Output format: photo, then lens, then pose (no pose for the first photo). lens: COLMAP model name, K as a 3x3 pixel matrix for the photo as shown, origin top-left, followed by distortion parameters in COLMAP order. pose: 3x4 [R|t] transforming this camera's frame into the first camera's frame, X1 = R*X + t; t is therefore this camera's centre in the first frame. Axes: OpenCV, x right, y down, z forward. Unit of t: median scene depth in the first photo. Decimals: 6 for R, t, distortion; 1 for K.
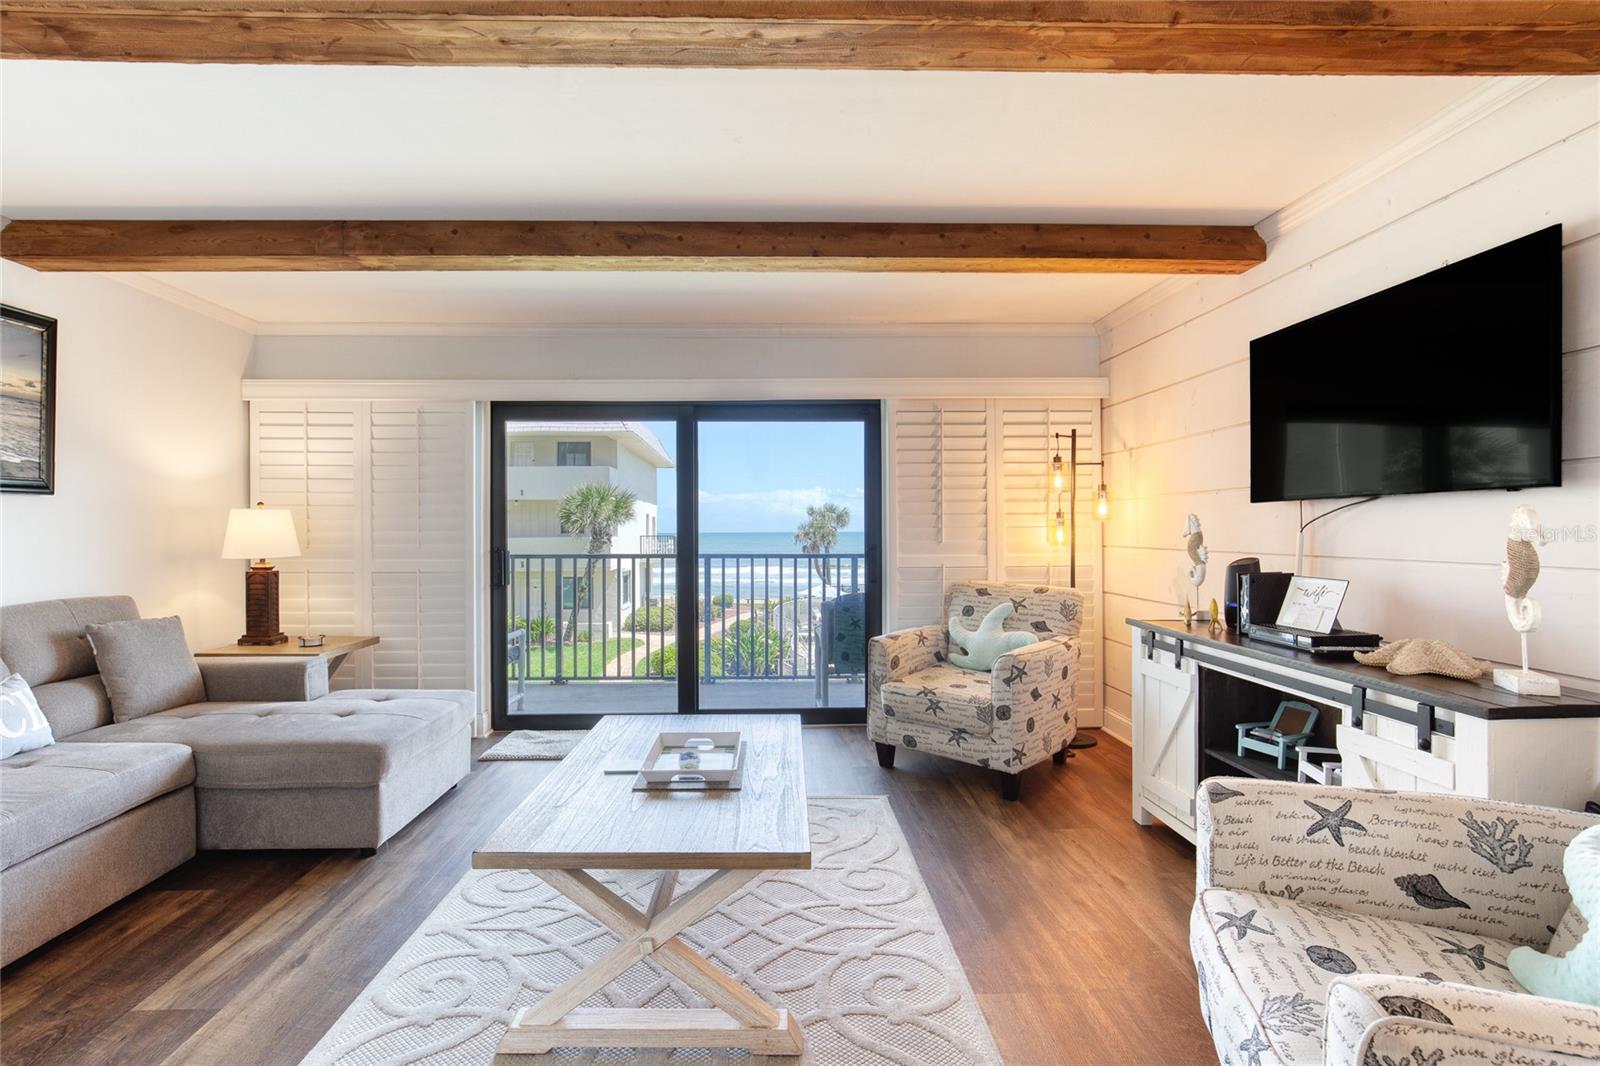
lens RADIAL K [[733.8, 0, 779.8], [0, 733.8, 528.0], [0, 0, 1]] dist [-0.011256, 0.000719]
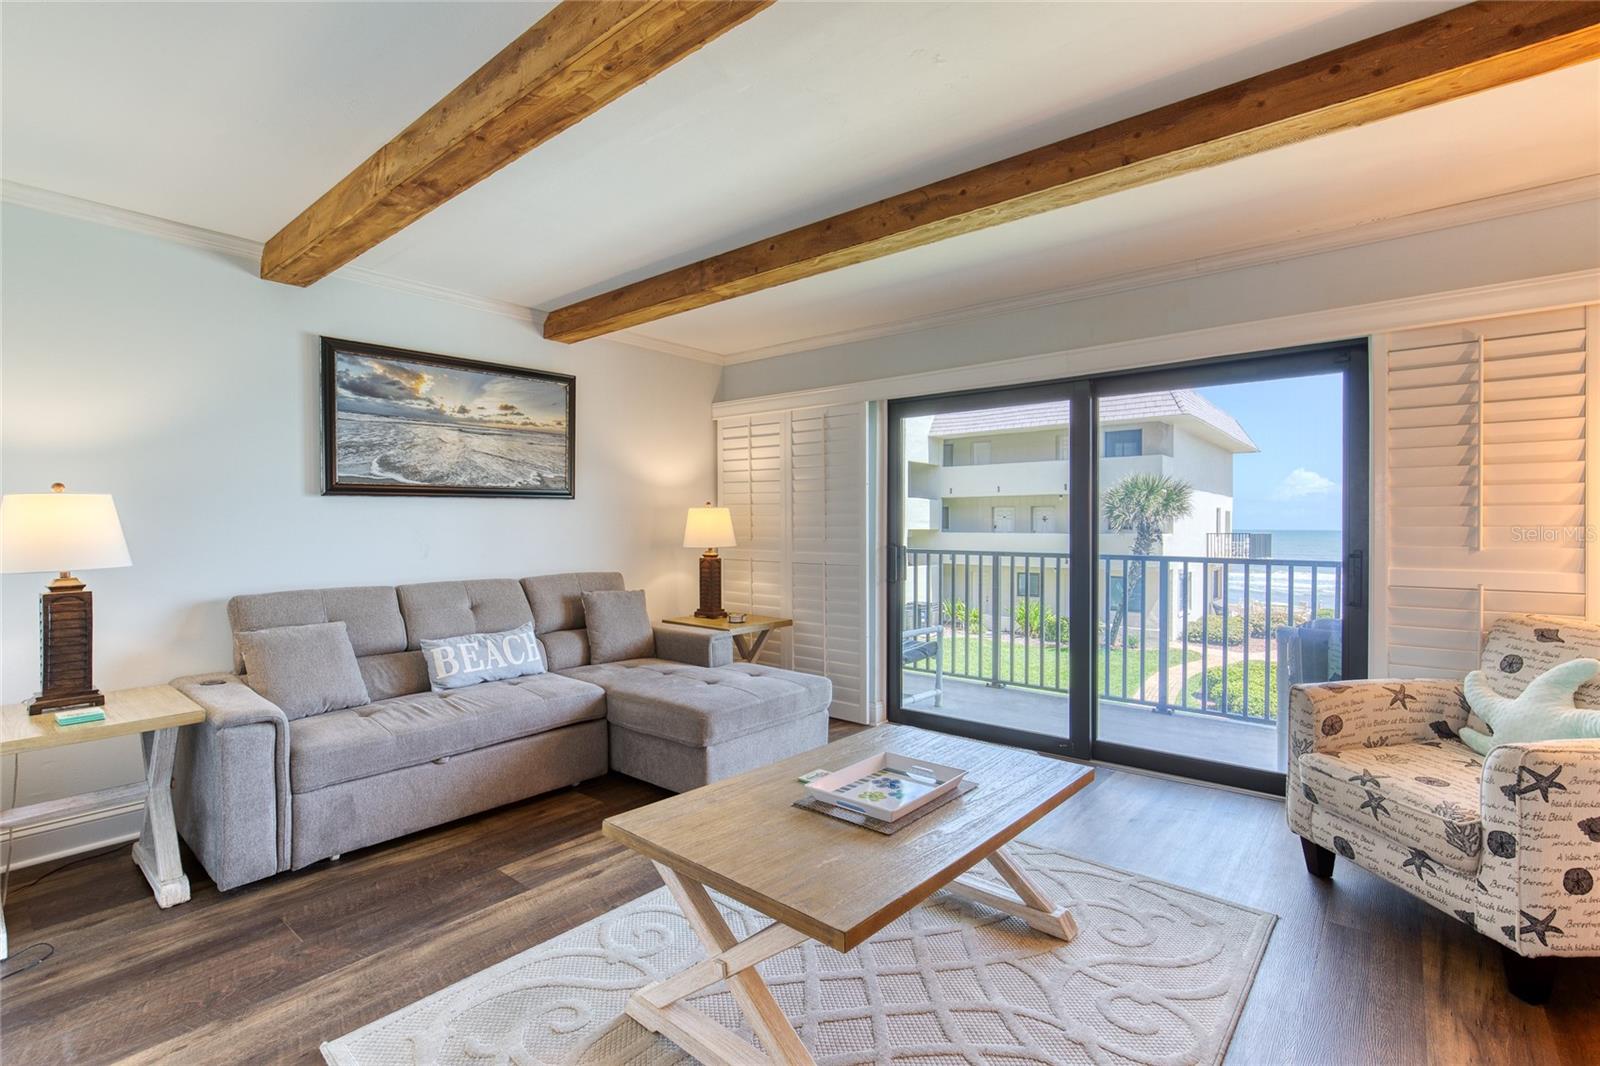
lens RADIAL K [[744.3, 0, 786.5], [0, 744.3, 527.9], [0, 0, 1]] dist [-0.021083, 0.009896]
pose [[0.743809, 0.007709, -0.668348, 0.273077], [-0.003522, 0.999965, 0.007615, -0.002311], [0.668383, -0.003310, 0.743810, 0.184567]]
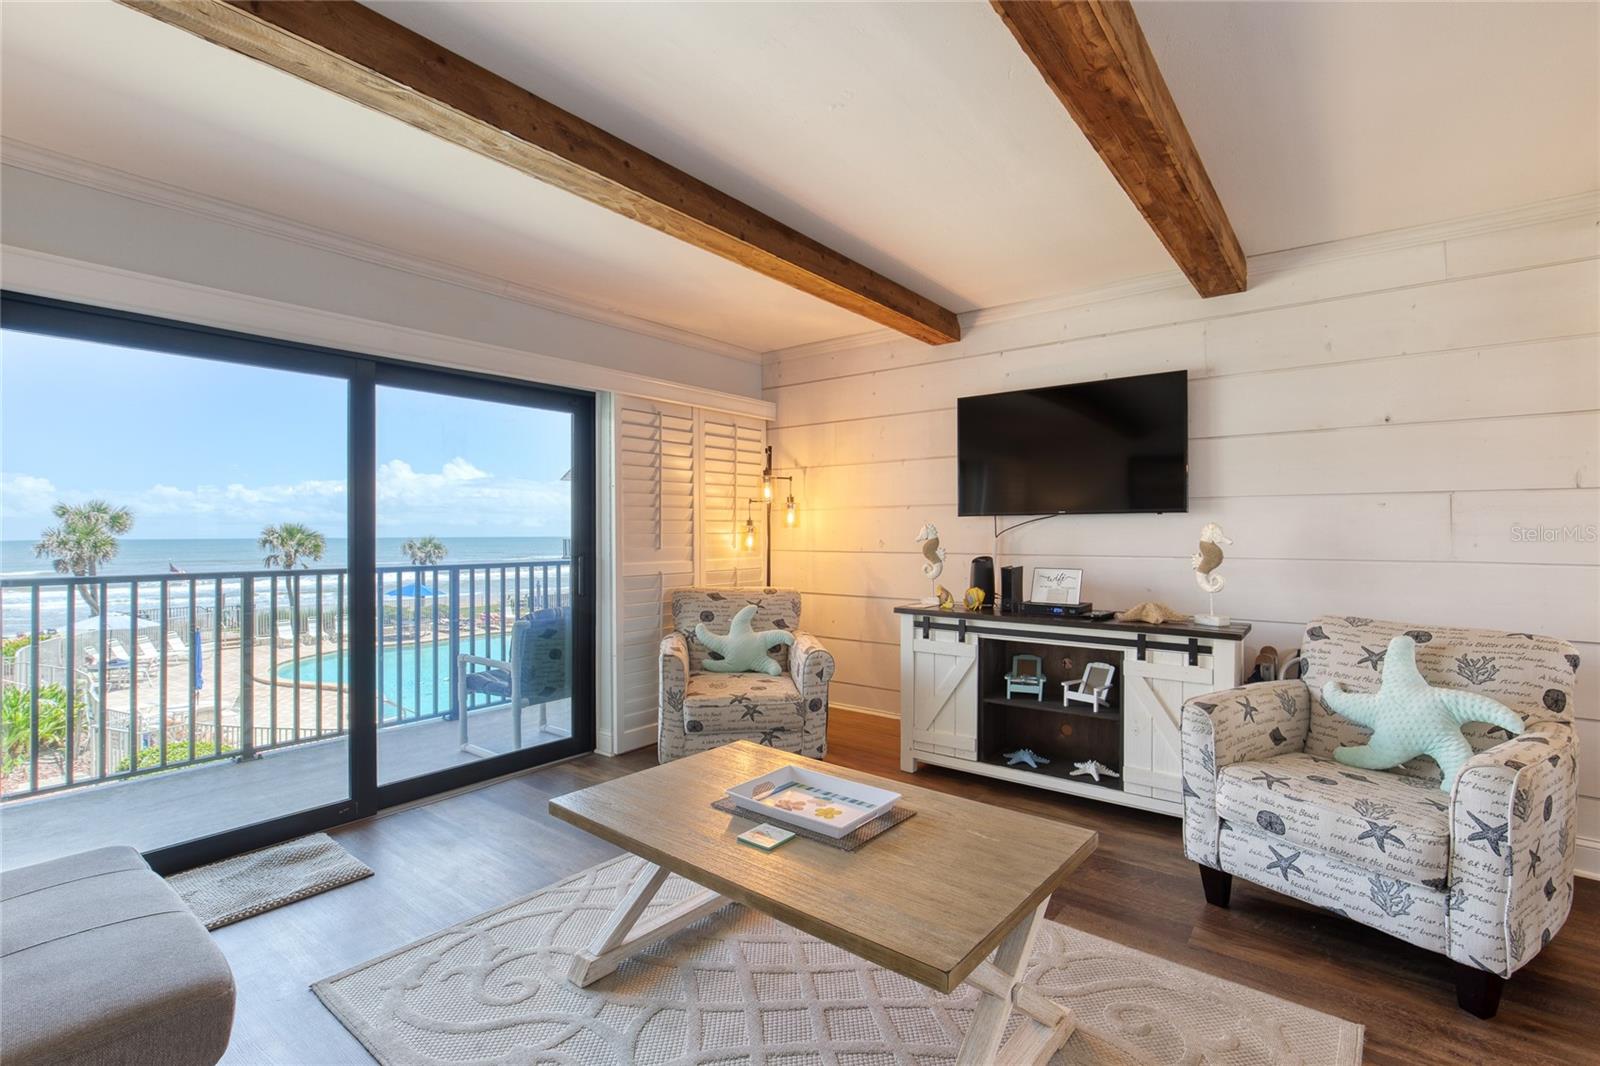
lens RADIAL K [[730.6, 0, 788.1], [0, 730.6, 528.0], [0, 0, 1]] dist [-0.017849, 0.007813]
pose [[0.644711, 0.008036, 0.764384, -0.556905], [-0.002420, 0.999961, -0.008472, -0.000486], [-0.764423, 0.003612, 0.644705, 0.333672]]
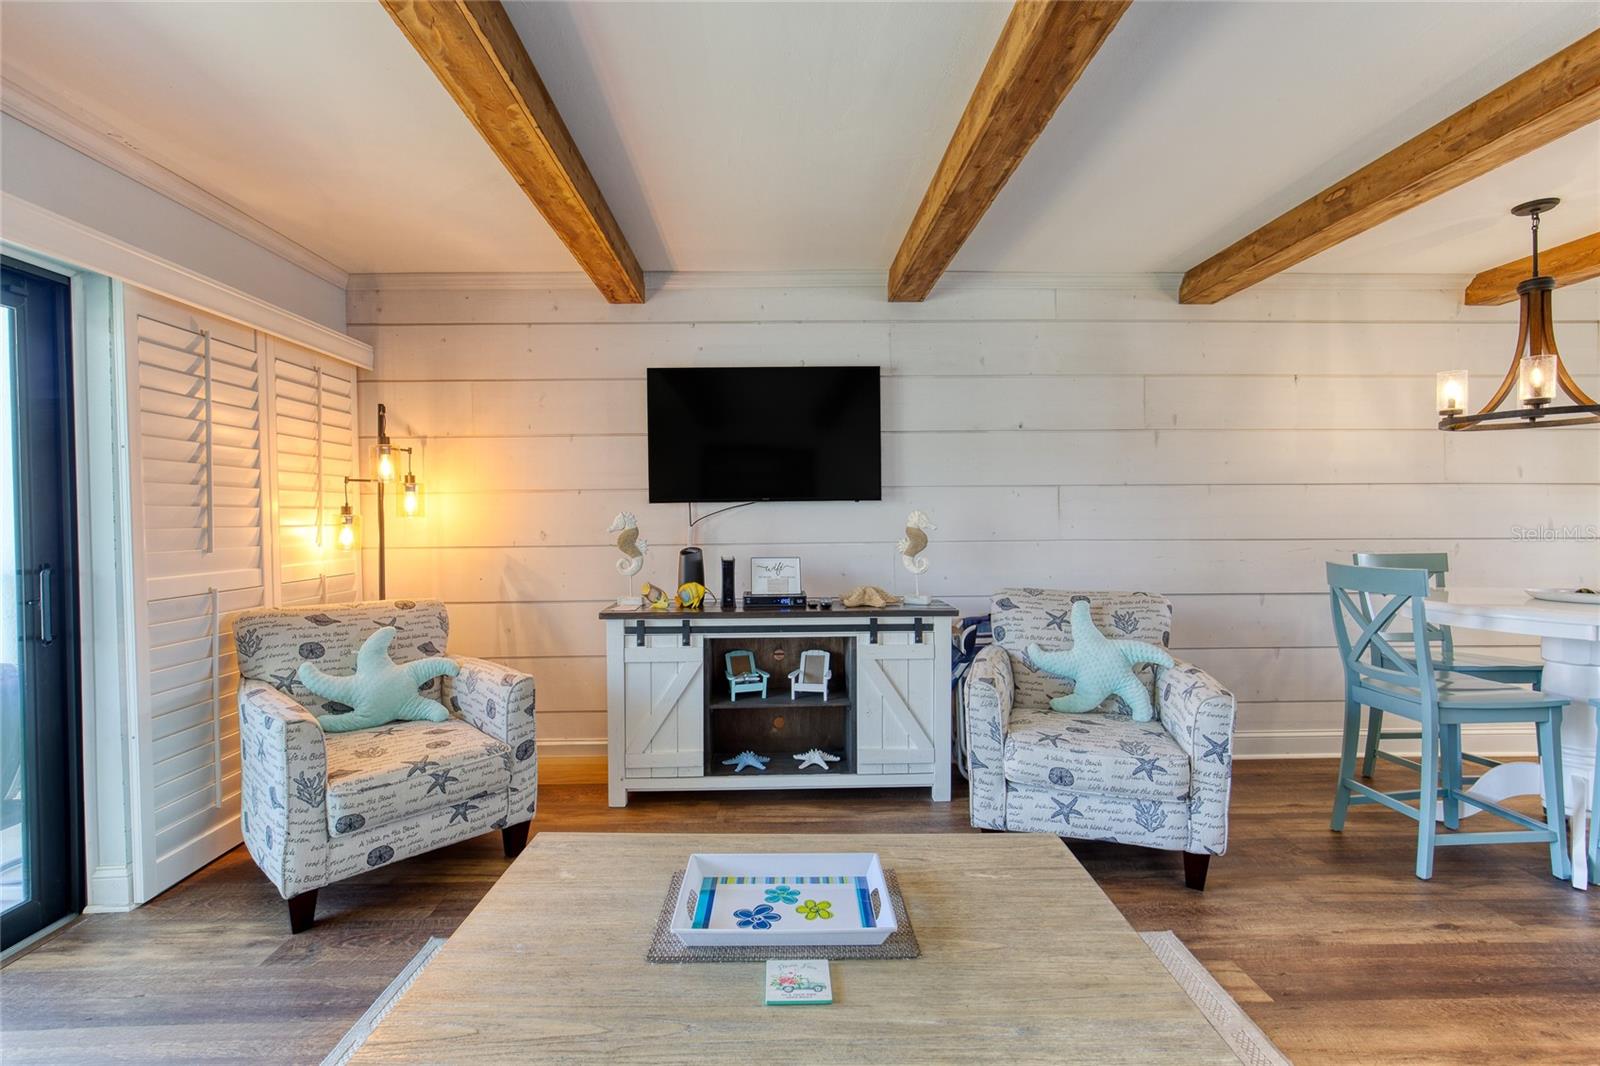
lens RADIAL K [[725.1, 0, 787.8], [0, 725.1, 529.1], [0, 0, 1]] dist [-0.015188, 0.007682]
pose [[0.011605, -0.010453, 0.999878, -0.503038], [0.008857, 0.999907, 0.010351, -0.001650], [-0.999893, 0.008736, 0.011696, 0.698517]]
